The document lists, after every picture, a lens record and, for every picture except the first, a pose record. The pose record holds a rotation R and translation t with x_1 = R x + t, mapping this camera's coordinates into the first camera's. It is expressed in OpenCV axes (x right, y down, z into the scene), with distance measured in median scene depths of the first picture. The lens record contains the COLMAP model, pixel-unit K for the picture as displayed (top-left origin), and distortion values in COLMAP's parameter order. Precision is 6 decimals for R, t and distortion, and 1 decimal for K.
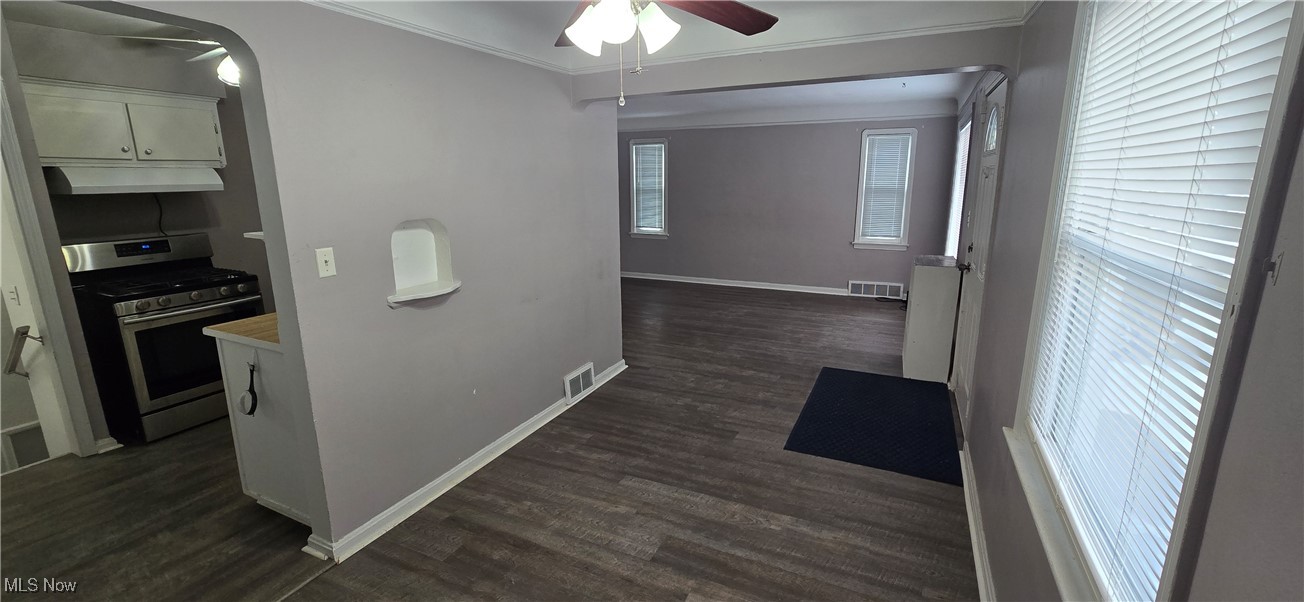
lens RADIAL K [[535.5, 0, 647.8], [0, 535.5, 298.1], [0, 0, 1]] dist [-0.002314, 0.002098]
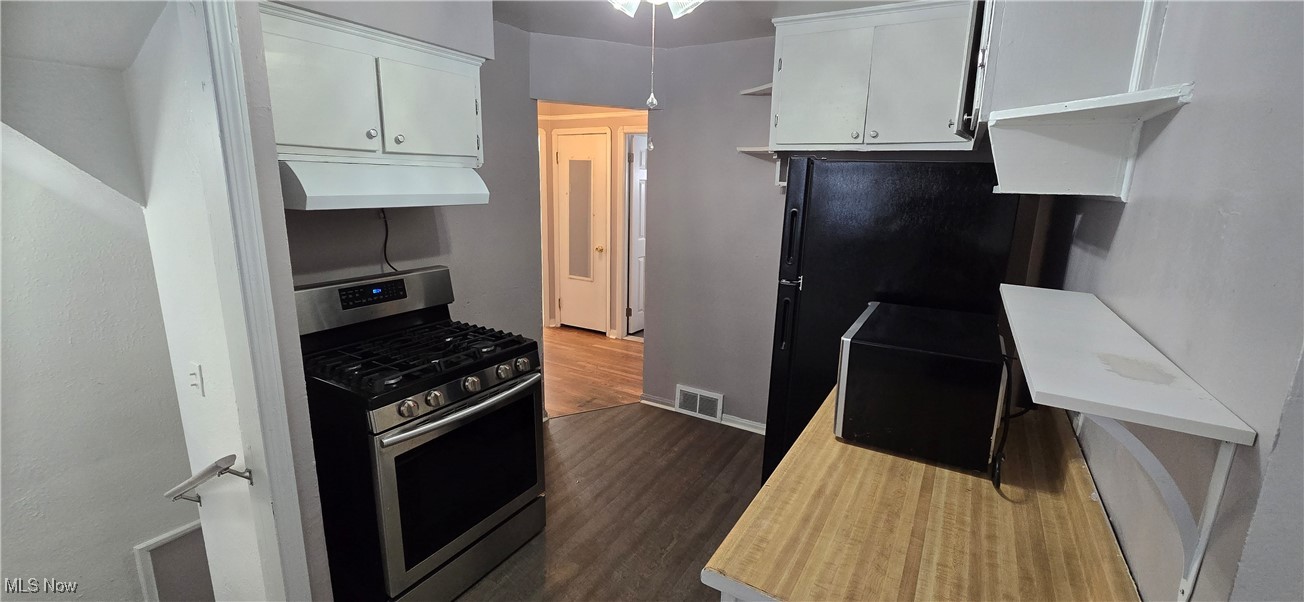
lens RADIAL K [[535.5, 0, 654.8], [0, 535.5, 299.8], [0, 0, 1]] dist [-0.002314, 0.002098]
pose [[0.996621, 0.042372, -0.070365, -0.704072], [-0.042930, 0.999057, -0.006439, -0.118354], [0.070026, 0.009438, 0.997501, 0.493665]]
